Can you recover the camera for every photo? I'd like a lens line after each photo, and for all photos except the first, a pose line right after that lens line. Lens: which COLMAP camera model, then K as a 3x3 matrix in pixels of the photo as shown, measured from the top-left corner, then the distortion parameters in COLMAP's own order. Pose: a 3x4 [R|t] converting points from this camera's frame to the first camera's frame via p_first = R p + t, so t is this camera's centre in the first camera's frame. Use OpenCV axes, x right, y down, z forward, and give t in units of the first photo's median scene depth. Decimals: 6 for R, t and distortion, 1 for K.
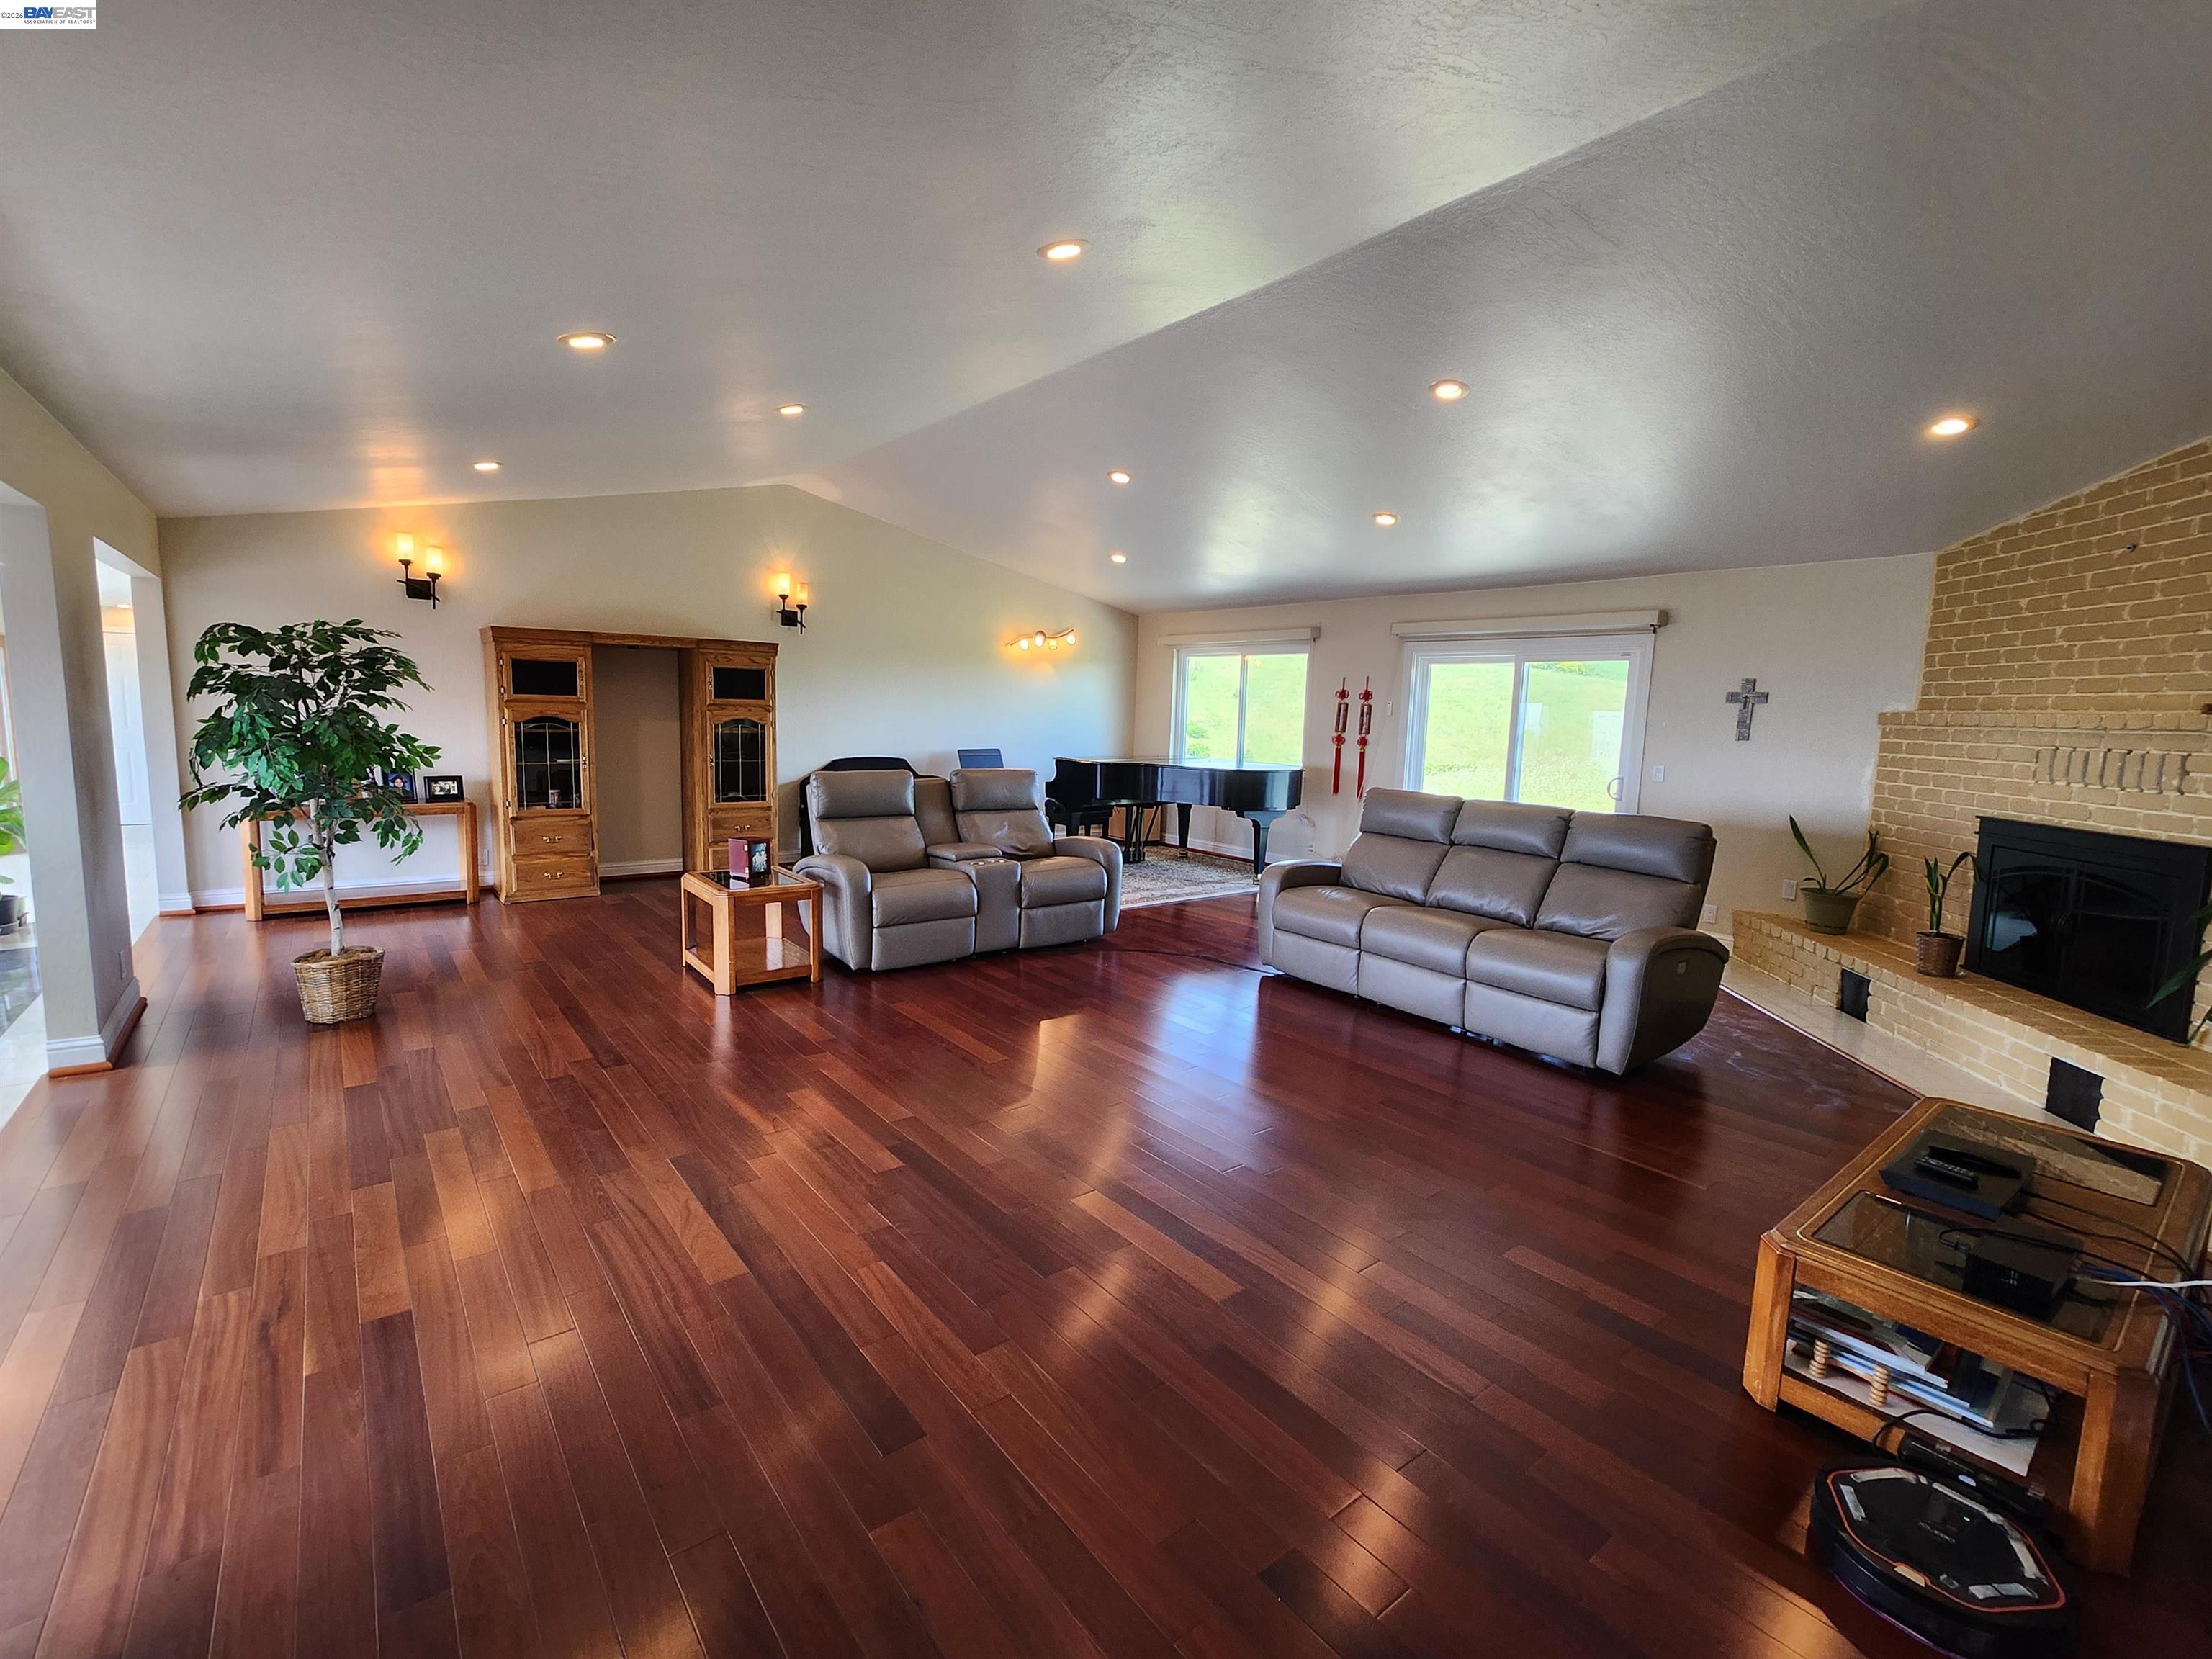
lens RADIAL K [[1013.9, 0, 1106.0], [0, 1013.9, 829.5], [0, 0, 1]] dist [0.000890, 0.000301]
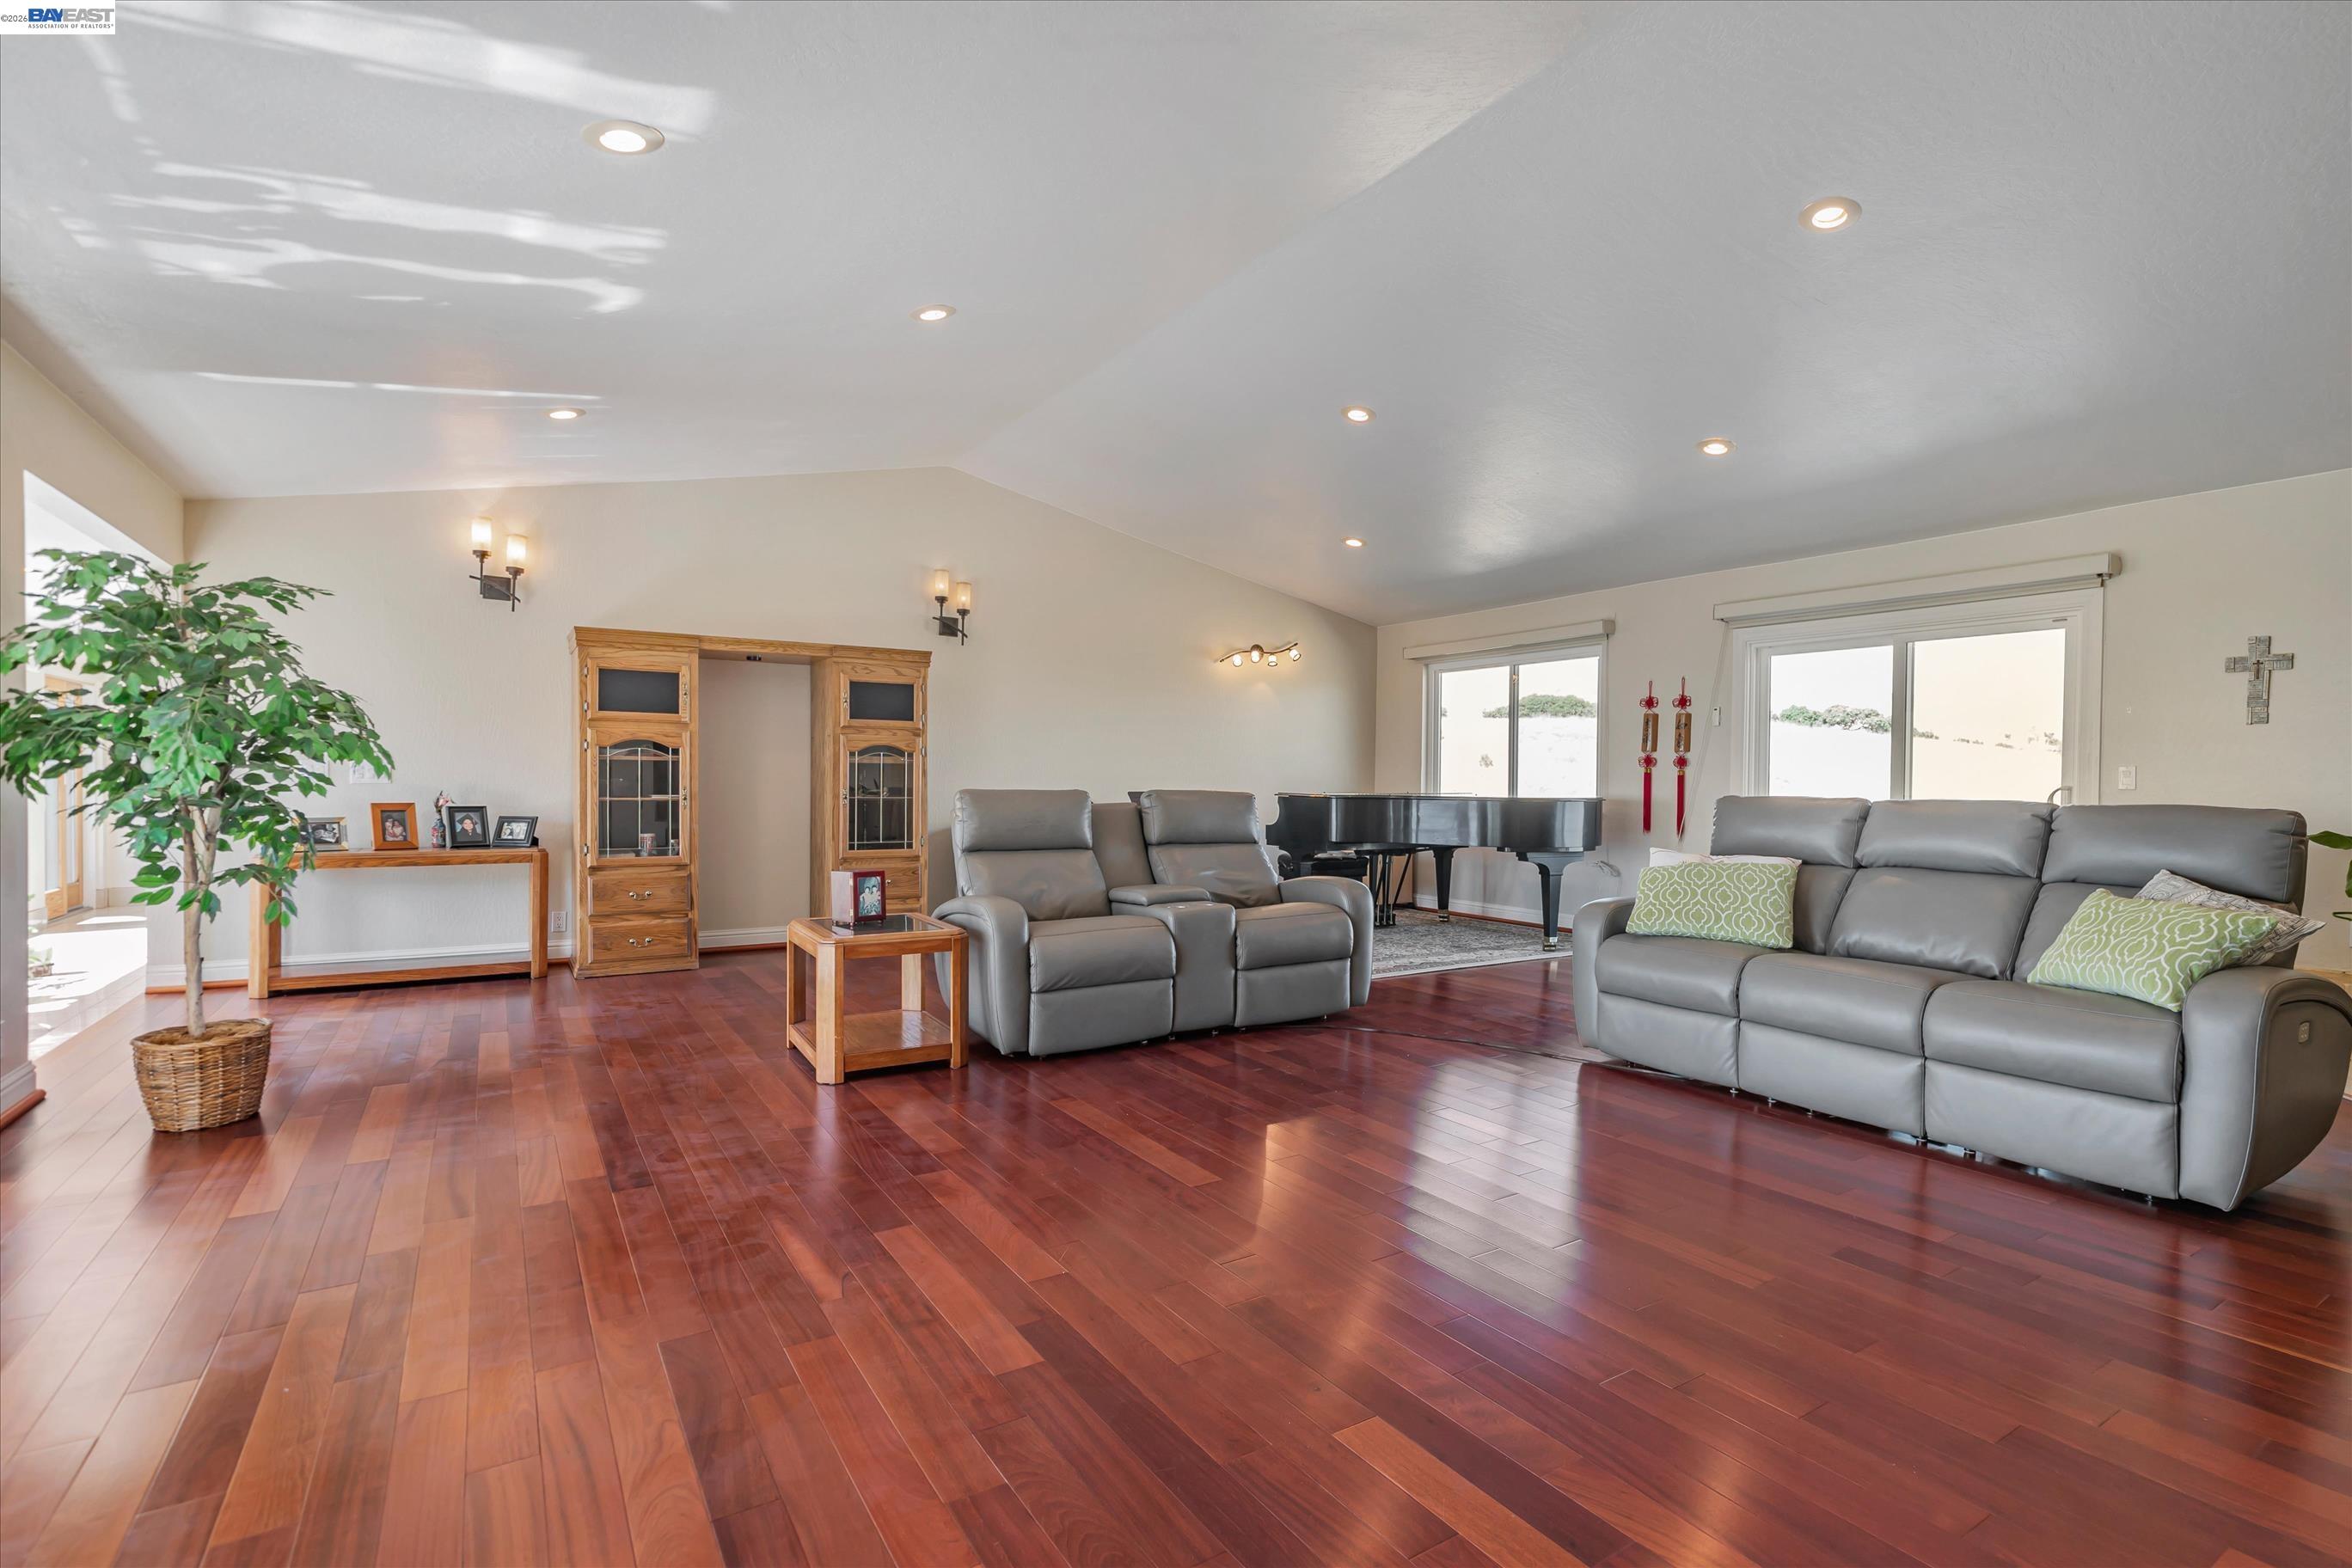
lens RADIAL K [[1148.5, 0, 1248.1], [0, 1148.5, 794.6], [0, 0, 1]] dist [0.002026, 0.000177]
pose [[0.997344, -0.018856, -0.070357, -0.014542], [0.010795, 0.993508, -0.113248, 0.042215], [0.072036, 0.112187, 0.991073, 0.159679]]
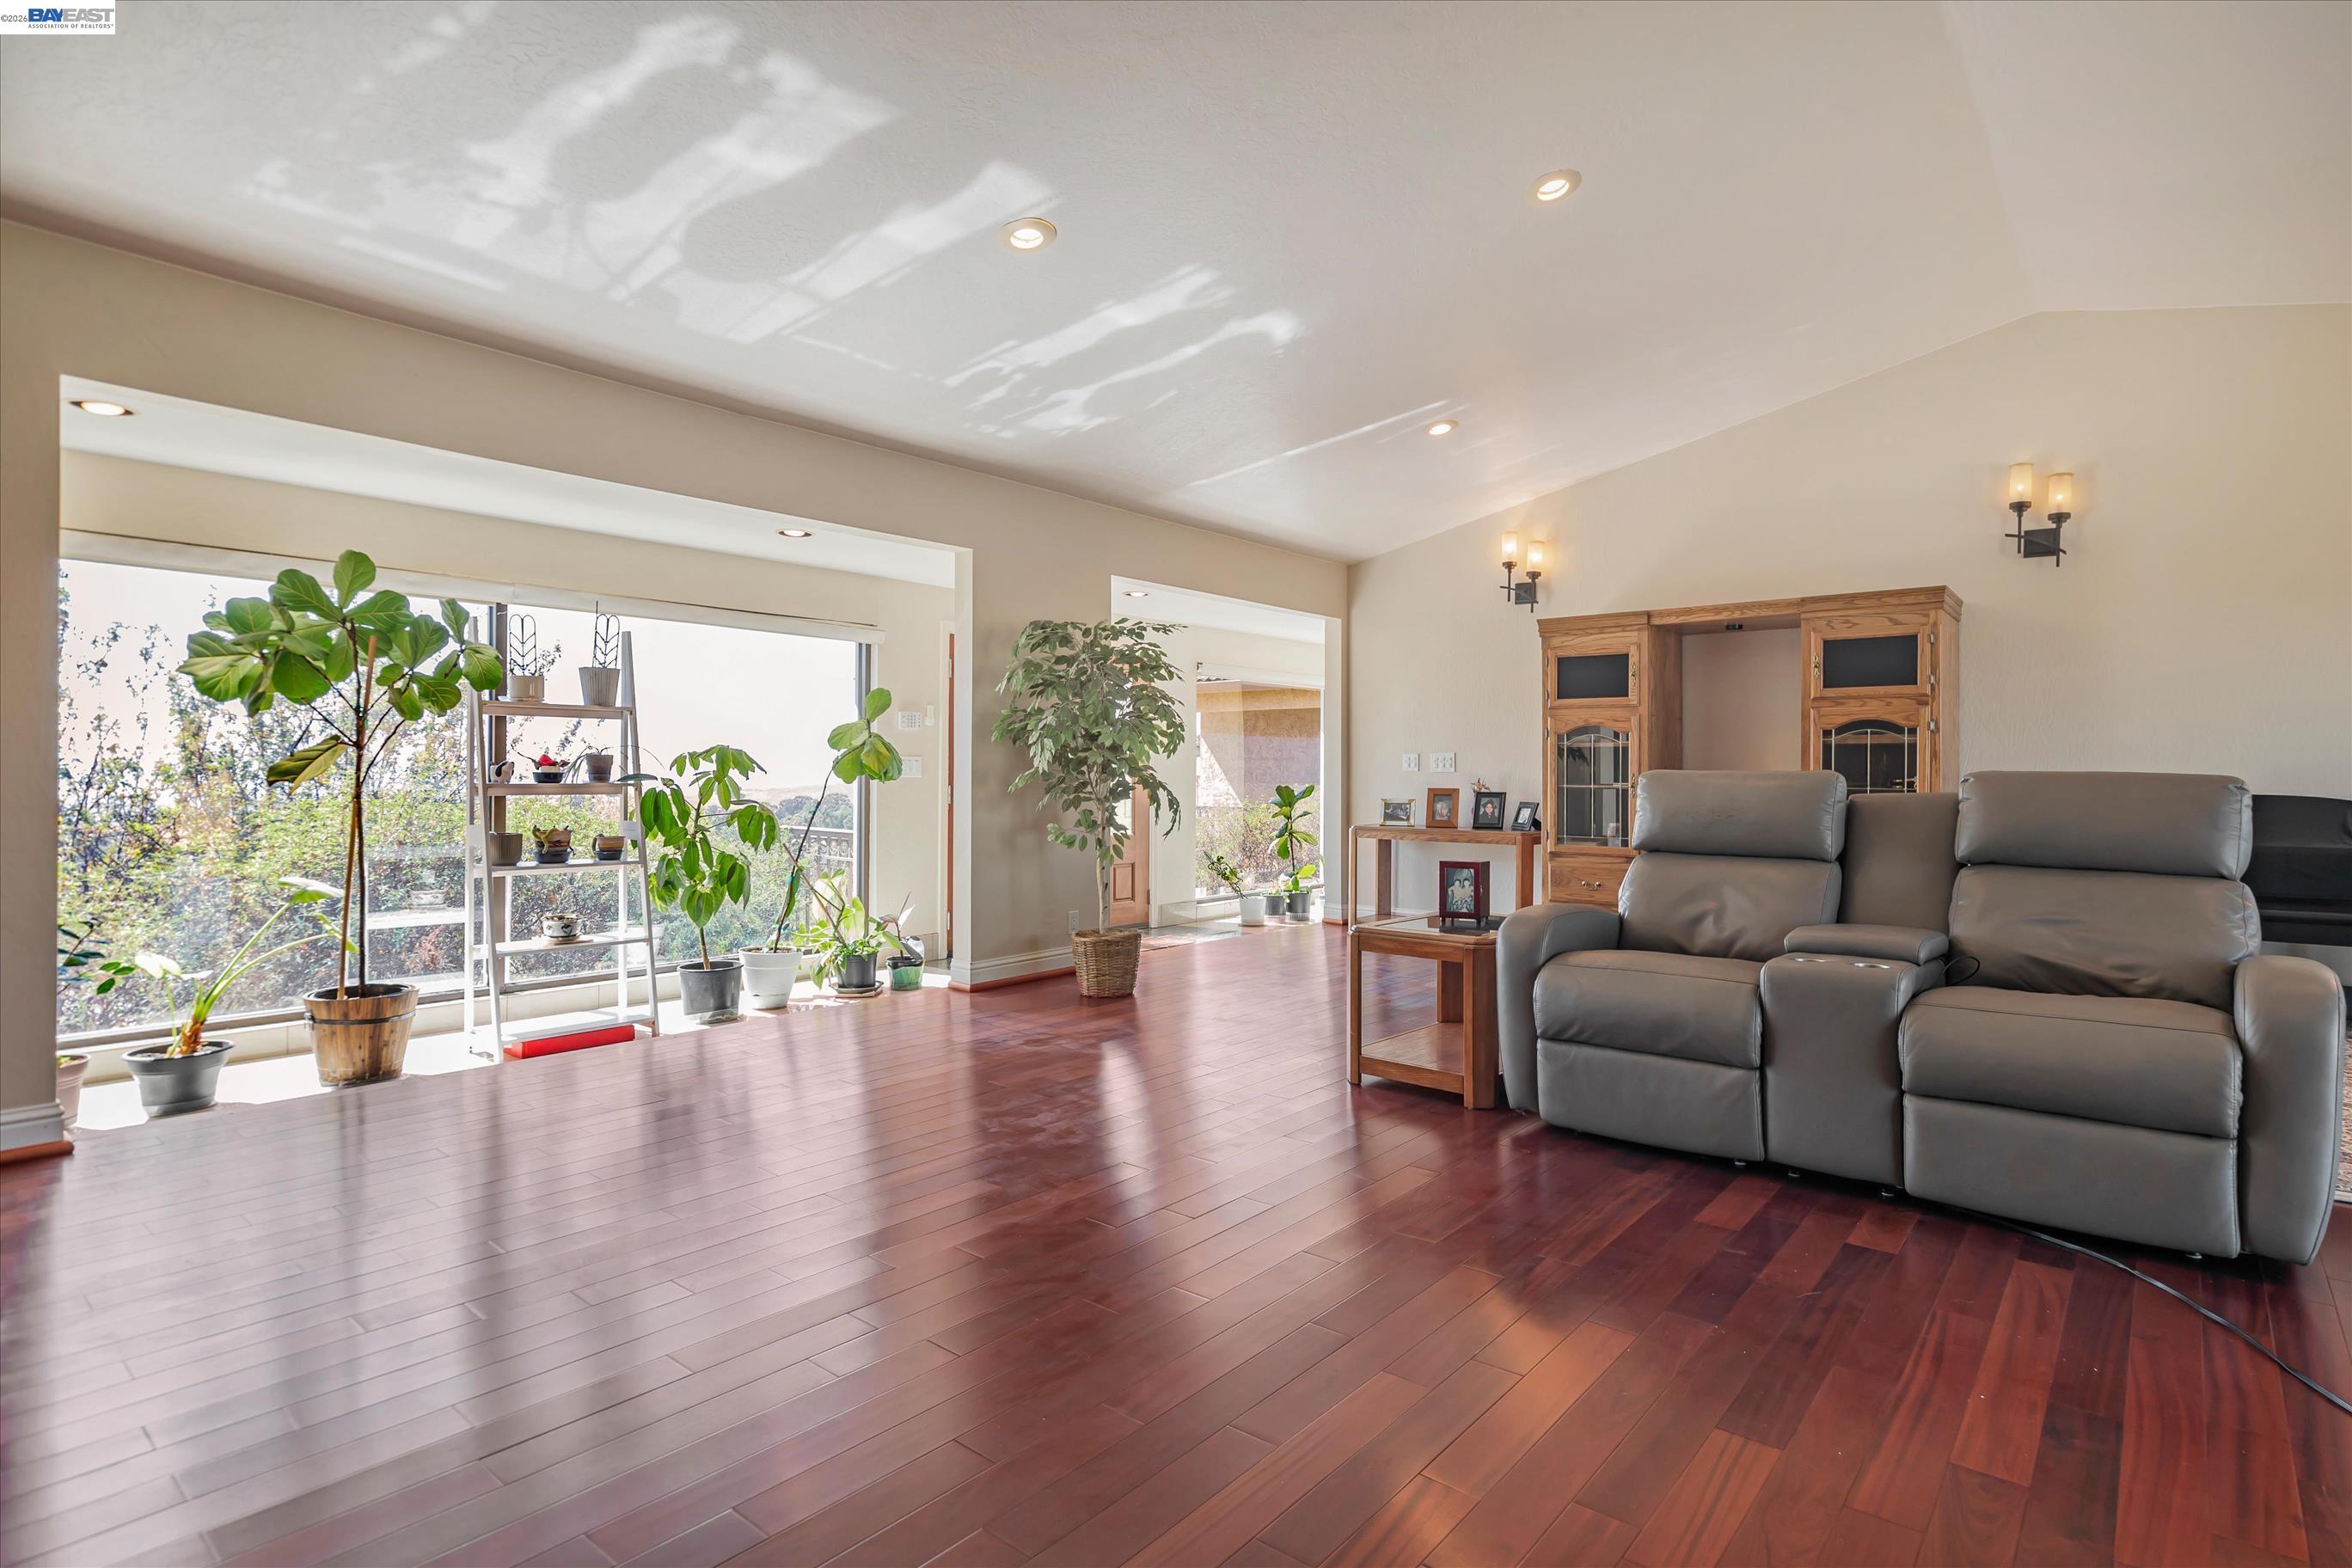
lens RADIAL K [[1166.4, 0, 1176.0], [0, 1166.4, 784.0], [0, 0, 1]] dist [-0.000882, -0.000491]
pose [[0.212478, -0.017263, -0.977013, 0.277293], [-0.121038, 0.991679, -0.043845, 0.011831], [0.969641, 0.127571, 0.208621, 0.555111]]
